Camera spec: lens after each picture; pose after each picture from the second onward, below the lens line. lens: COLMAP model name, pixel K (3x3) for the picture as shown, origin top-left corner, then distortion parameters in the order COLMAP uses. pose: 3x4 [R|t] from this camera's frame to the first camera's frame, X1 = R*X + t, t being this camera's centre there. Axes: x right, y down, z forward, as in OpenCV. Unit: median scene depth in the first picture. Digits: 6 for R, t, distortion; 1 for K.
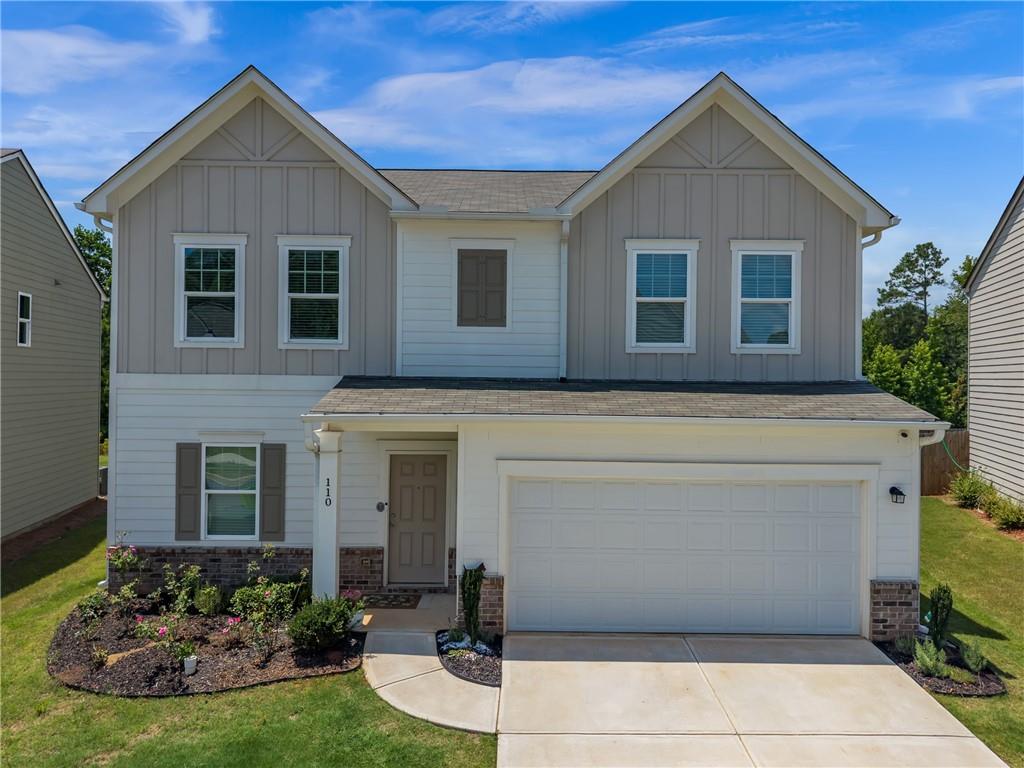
lens RADIAL K [[722.0, 0, 514.4], [0, 722.0, 386.0], [0, 0, 1]] dist [0.003016, -0.008235]
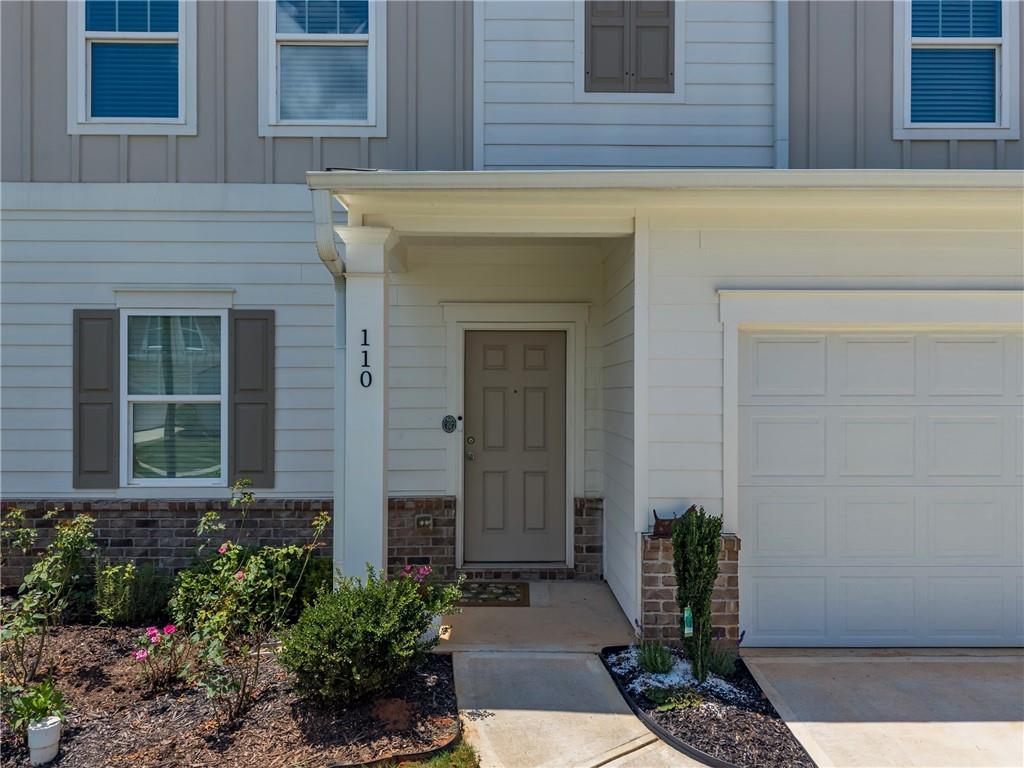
lens RADIAL K [[722.0, 0, 509.9], [0, 722.0, 405.3], [0, 0, 1]] dist [0.003016, -0.008235]
pose [[0.999935, -0.009722, 0.005961, -0.148543], [0.009685, 0.999934, 0.006238, 0.156808], [-0.006022, -0.006180, 0.999963, 0.471391]]
